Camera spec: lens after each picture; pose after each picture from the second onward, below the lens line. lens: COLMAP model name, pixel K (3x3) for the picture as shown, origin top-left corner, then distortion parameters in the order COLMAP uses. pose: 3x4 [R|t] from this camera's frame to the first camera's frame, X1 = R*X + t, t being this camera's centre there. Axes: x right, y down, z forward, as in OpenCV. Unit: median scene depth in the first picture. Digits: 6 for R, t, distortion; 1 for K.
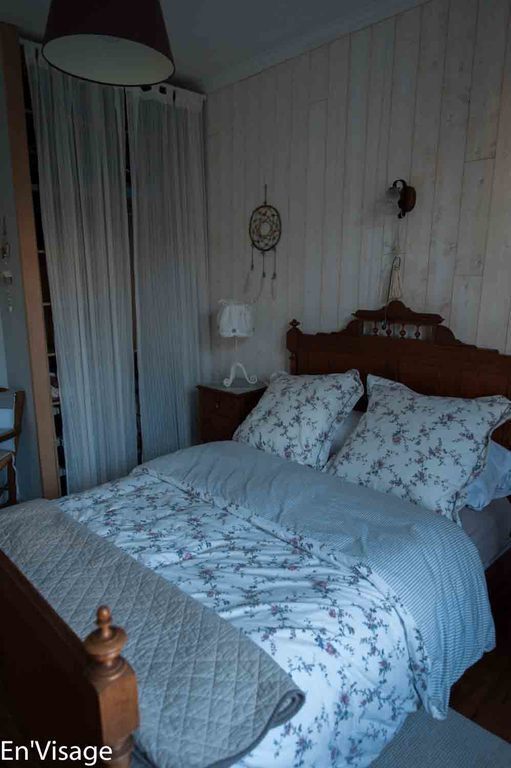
lens RADIAL K [[535.1, 0, 255.5], [0, 535.1, 383.9], [0, 0, 1]] dist [-0.005833, -0.000423]
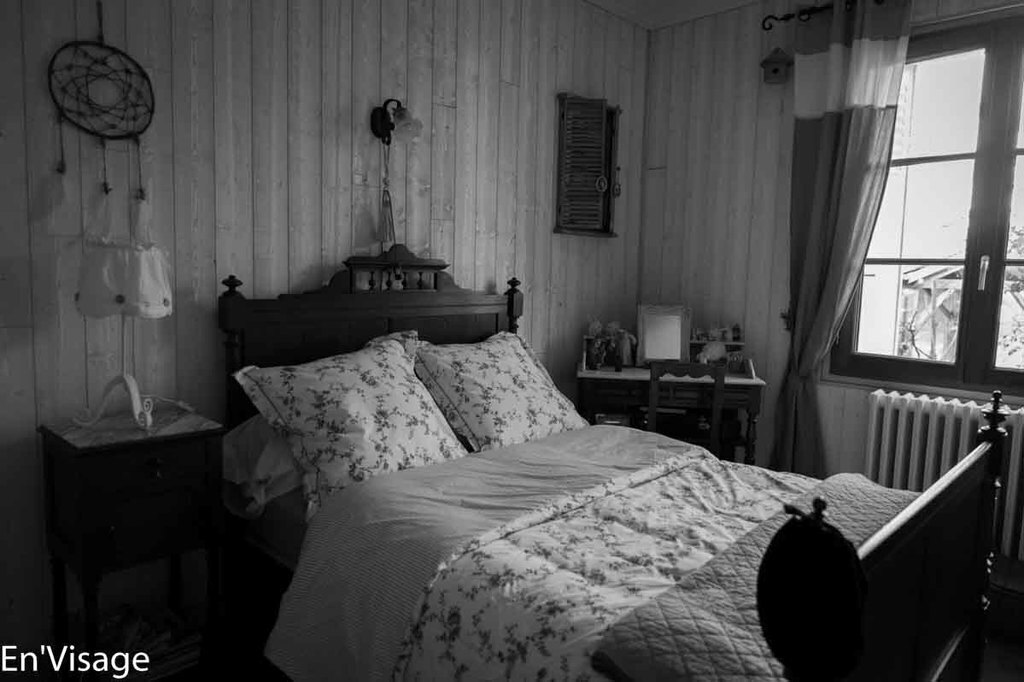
lens RADIAL K [[713.4, 0, 511.6], [0, 713.4, 340.9], [0, 0, 1]] dist [-0.005833, -0.000423]
pose [[-0.086594, -0.102075, 0.991001, -0.802228], [0.171808, 0.978303, 0.115780, -0.101158], [-0.981317, 0.180288, -0.067178, 0.874667]]
